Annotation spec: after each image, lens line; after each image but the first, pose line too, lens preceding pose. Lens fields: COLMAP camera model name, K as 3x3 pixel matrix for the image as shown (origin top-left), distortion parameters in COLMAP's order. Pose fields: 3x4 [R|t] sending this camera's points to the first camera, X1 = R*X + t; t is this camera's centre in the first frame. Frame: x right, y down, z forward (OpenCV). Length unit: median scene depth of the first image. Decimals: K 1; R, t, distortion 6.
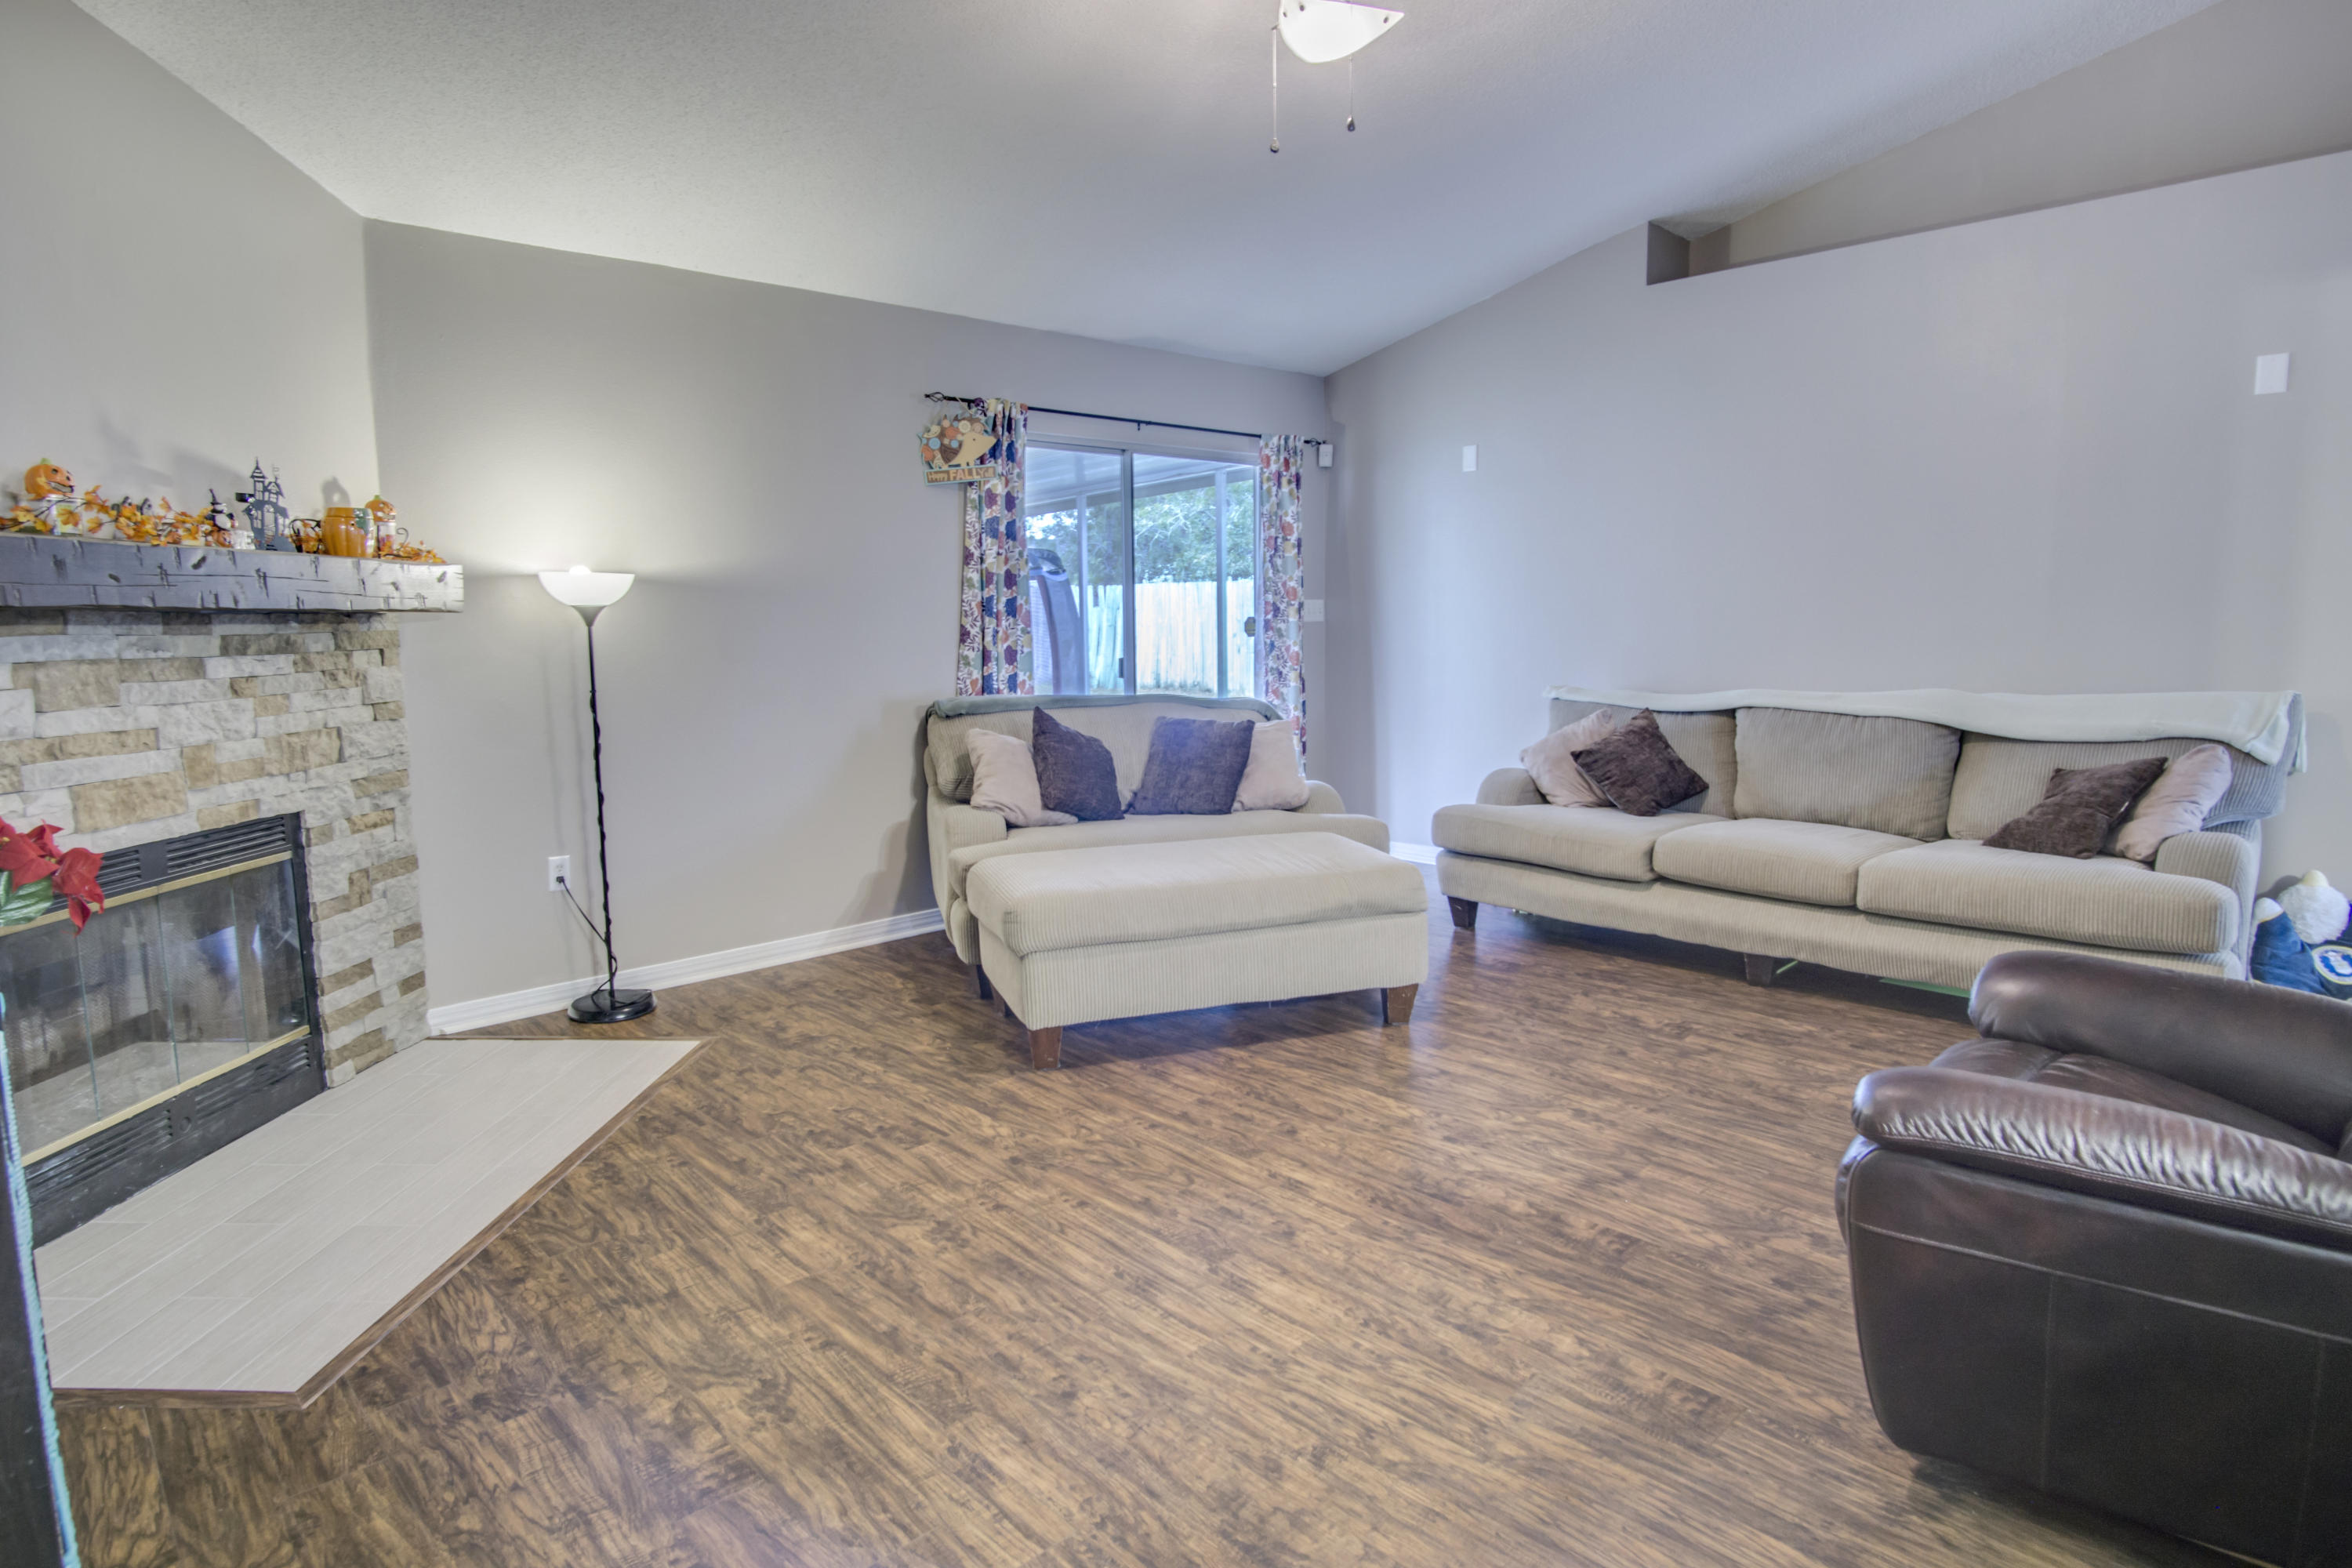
lens RADIAL K [[1252.8, 0, 1223.5], [0, 1252.8, 766.2], [0, 0, 1]] dist [-0.032040, 0.006756]
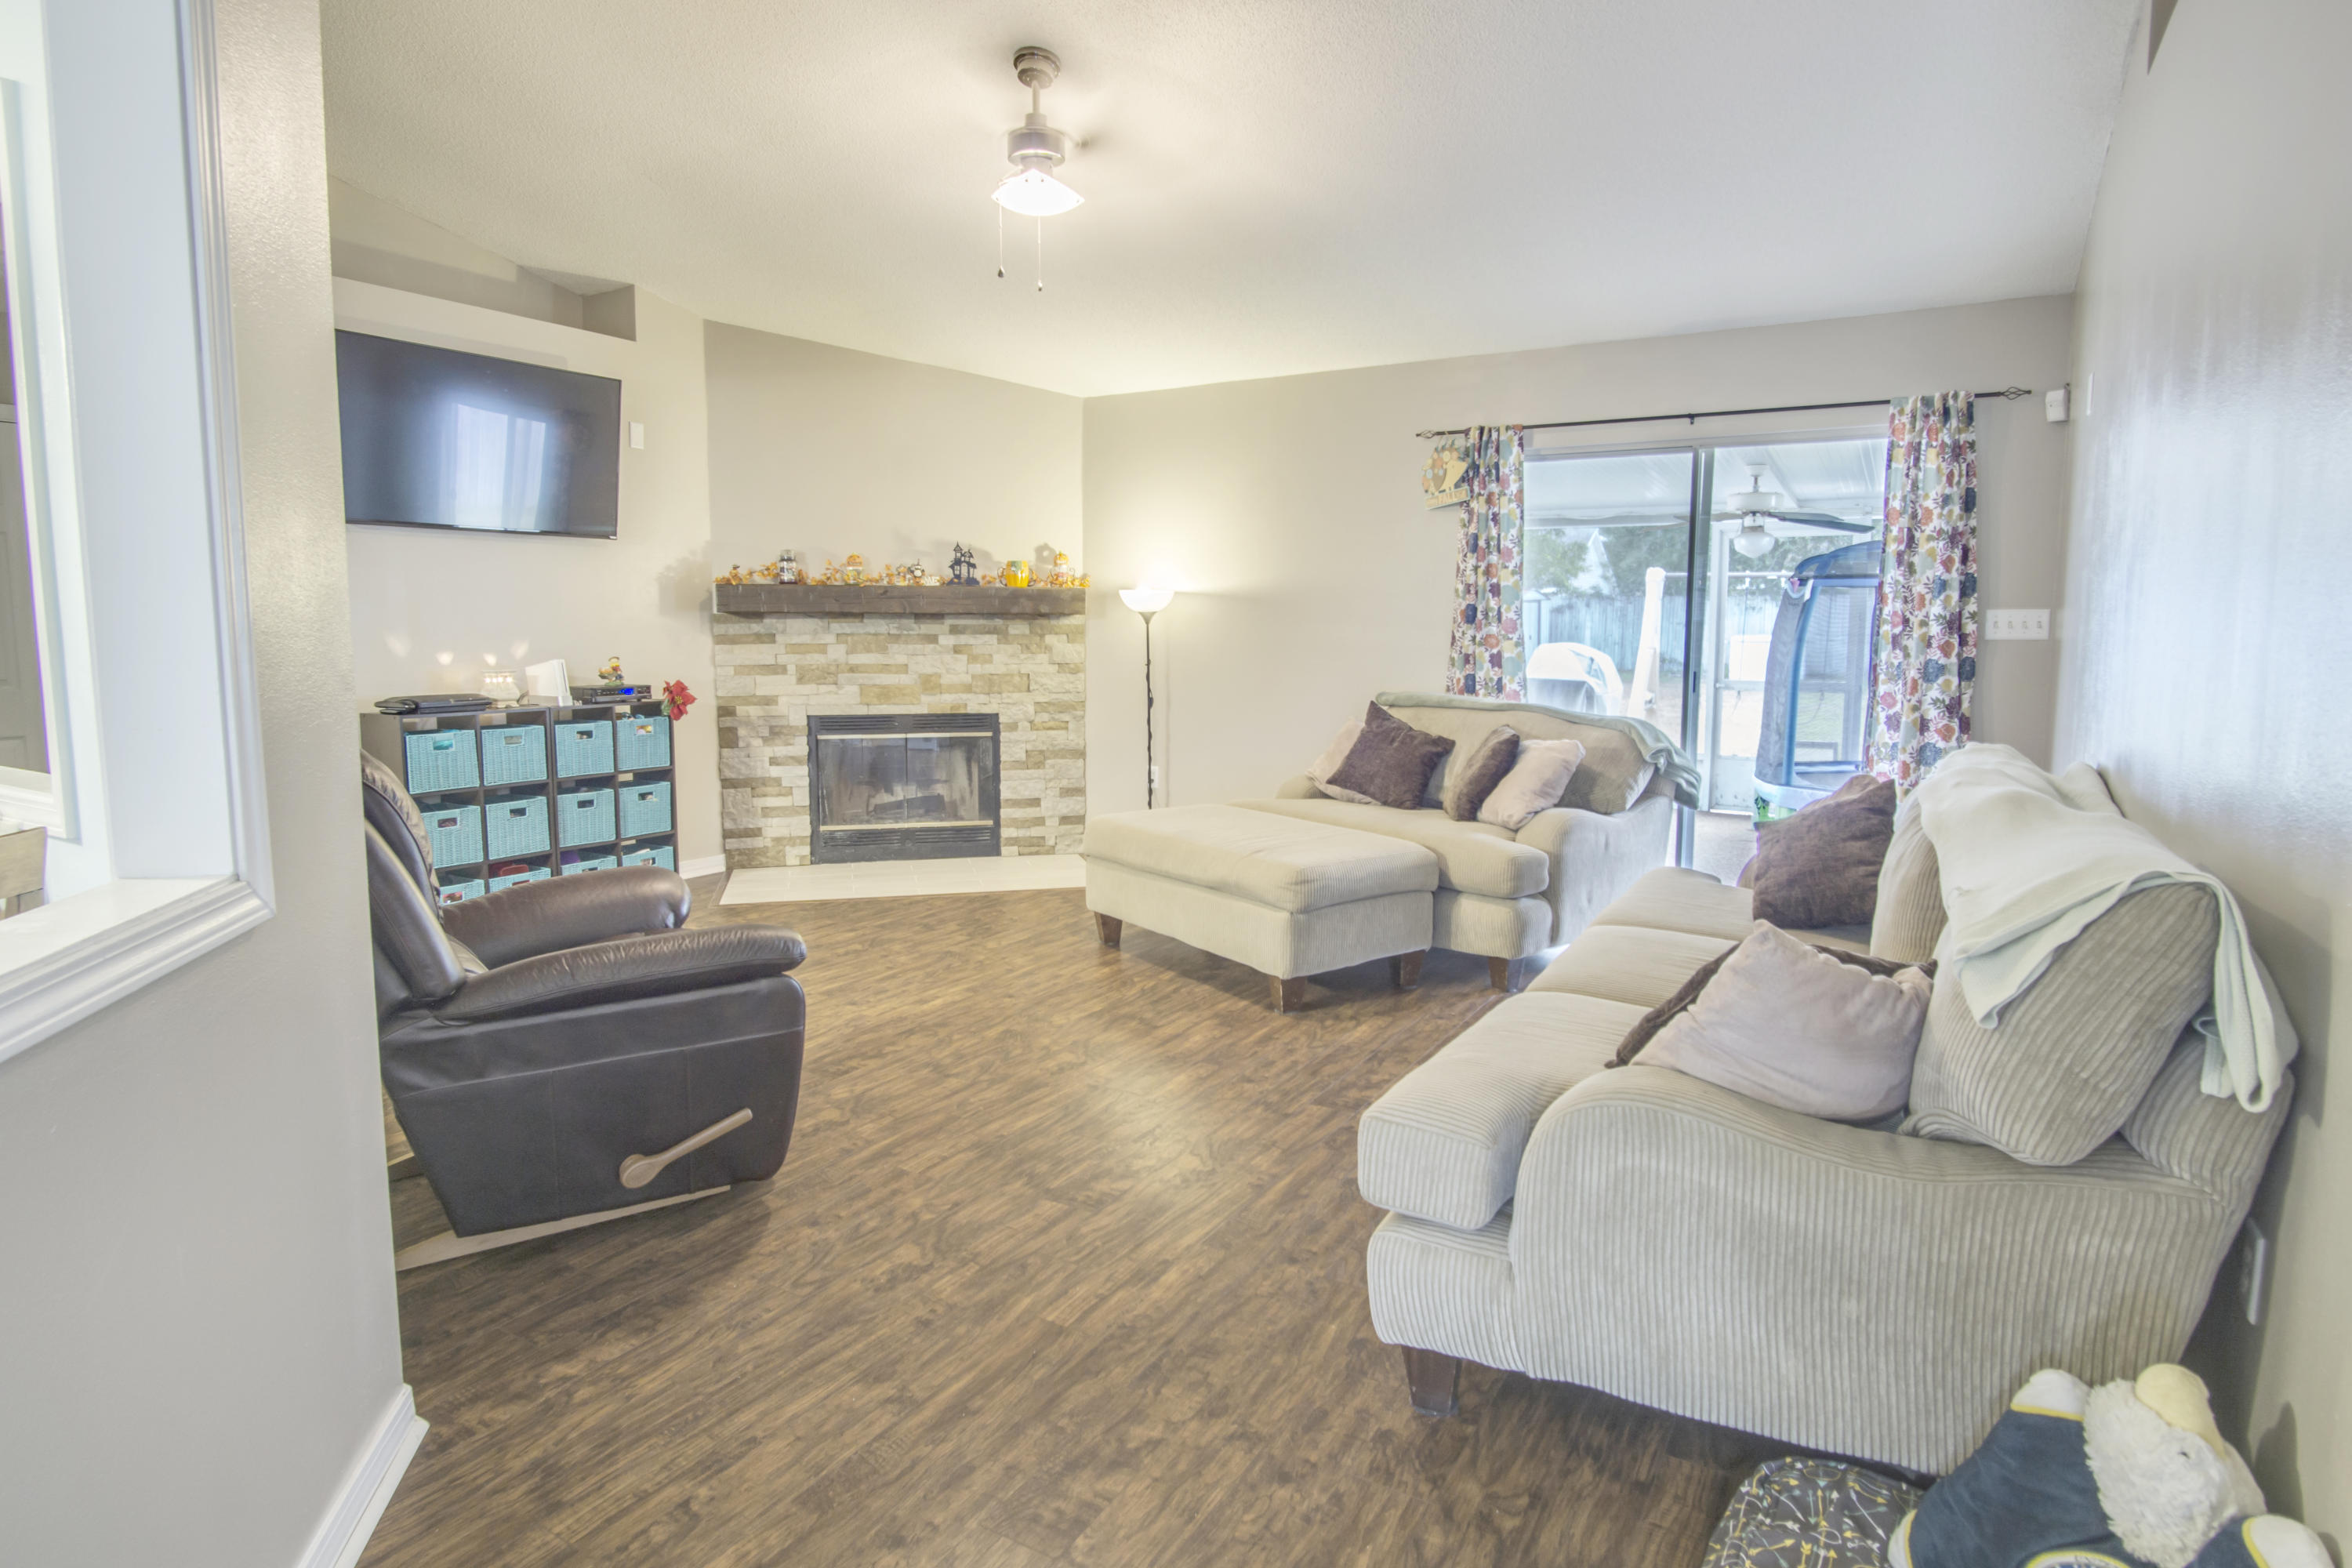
lens RADIAL K [[1328.4, 0, 1215.5], [0, 1328.4, 771.9], [0, 0, 1]] dist [-0.031553, 0.006405]
pose [[0.273680, 0.123083, -0.953913, 1.387872], [-0.122079, 0.988202, 0.092483, -0.109955], [0.954042, 0.091142, 0.285477, 0.719238]]
